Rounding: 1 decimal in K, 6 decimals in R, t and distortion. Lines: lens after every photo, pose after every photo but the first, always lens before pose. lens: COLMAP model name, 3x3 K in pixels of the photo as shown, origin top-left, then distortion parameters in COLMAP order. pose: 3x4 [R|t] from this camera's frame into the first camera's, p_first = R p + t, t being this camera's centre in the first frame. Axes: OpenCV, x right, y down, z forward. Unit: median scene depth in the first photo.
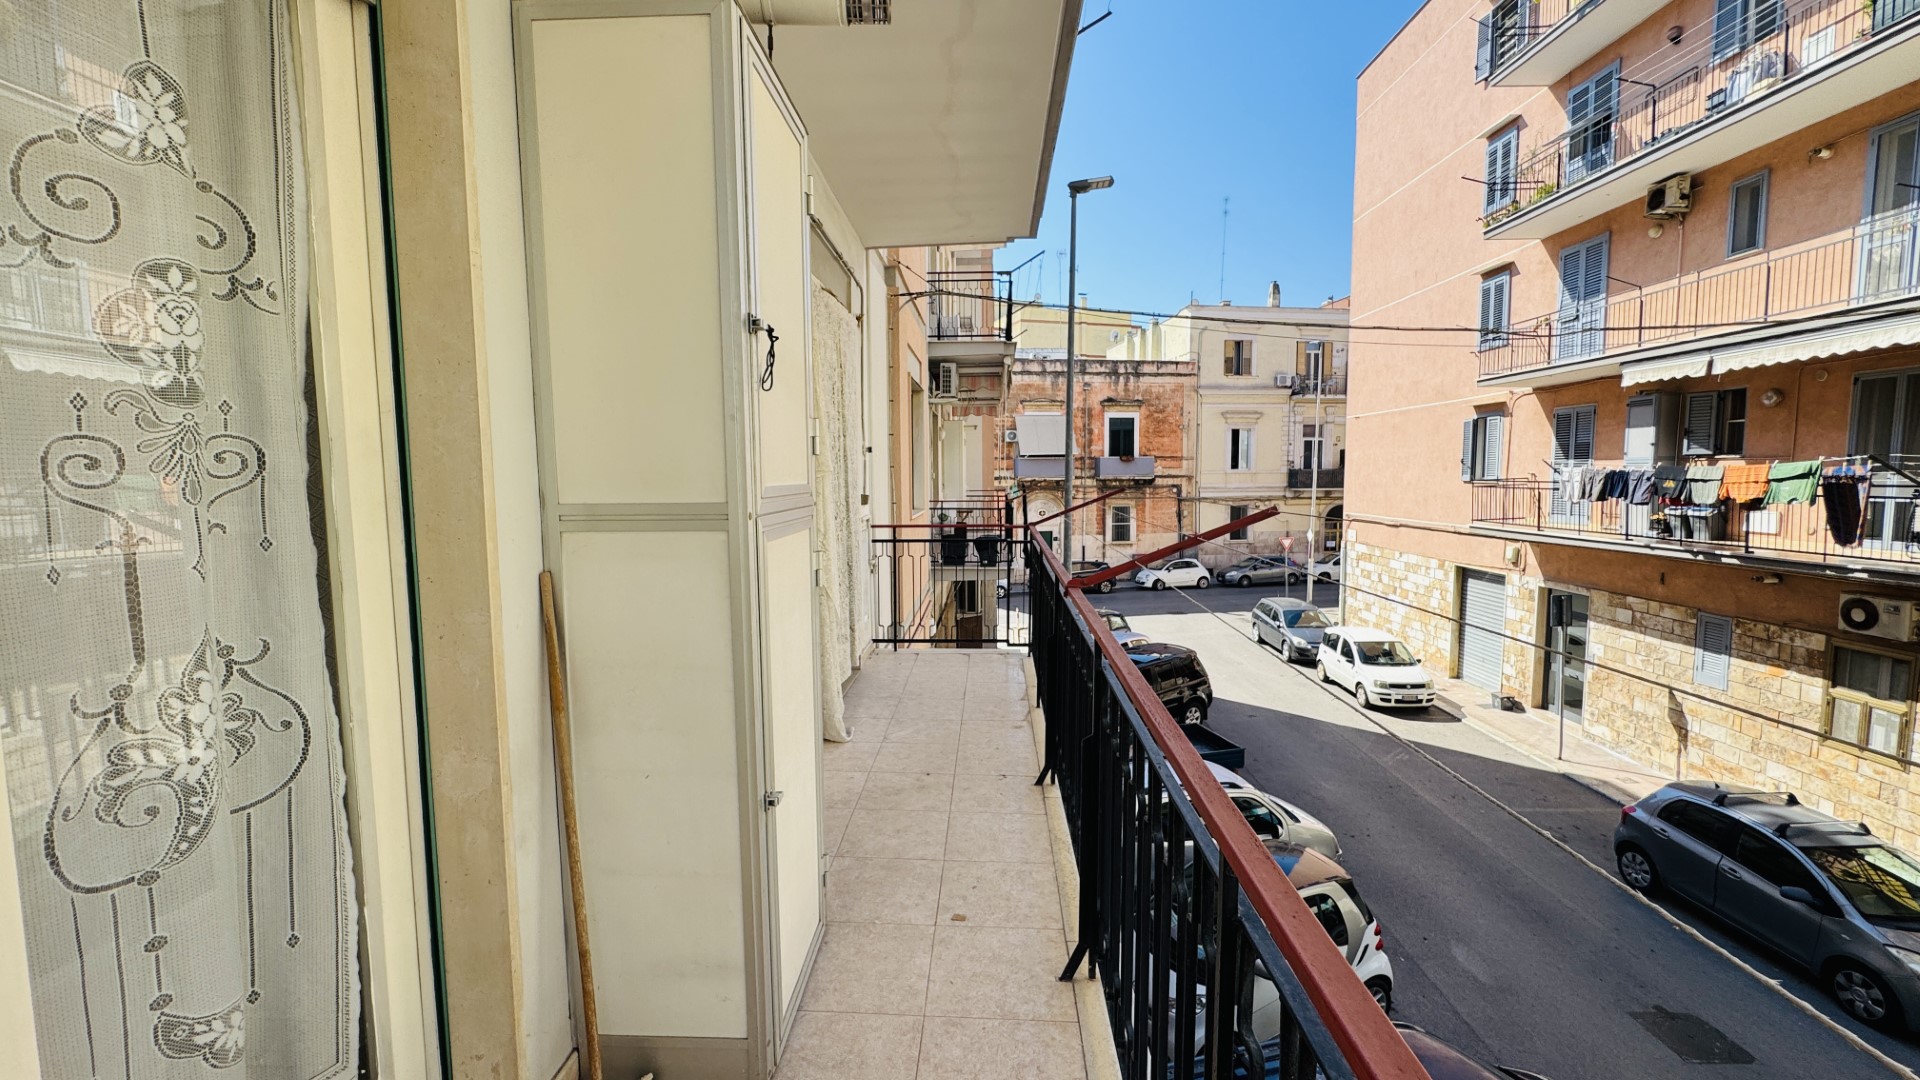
lens RADIAL K [[776.3, 0, 953.9], [0, 776.3, 536.6], [0, 0, 1]] dist [-0.001492, 0.000431]
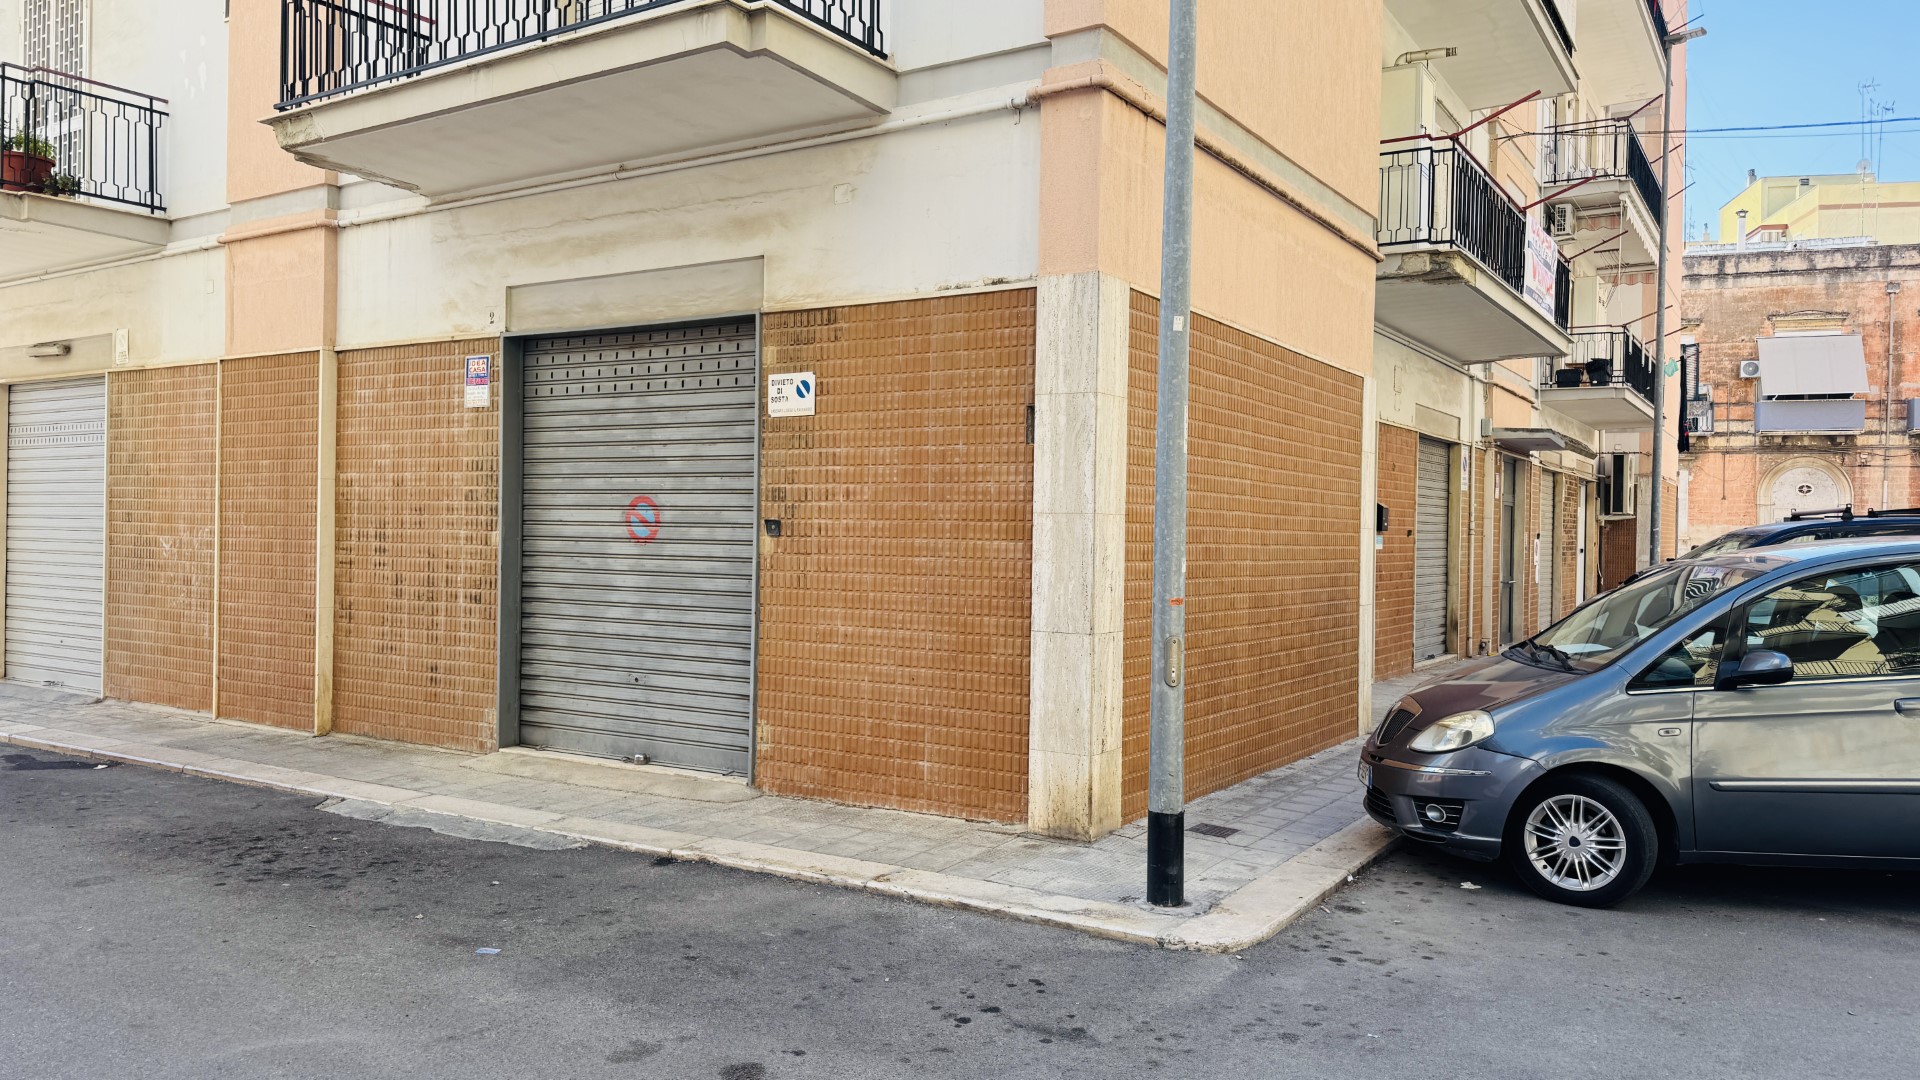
lens RADIAL K [[1370.4, 0, 961.9], [0, 1370.4, 540.8], [0, 0, 1]] dist [0.018567, -0.017422]
pose [[0.873240, 0.024082, -0.486694, 0.061836], [-0.061519, 0.996235, -0.061085, 0.126240], [0.483391, 0.083283, 0.871434, -0.321173]]
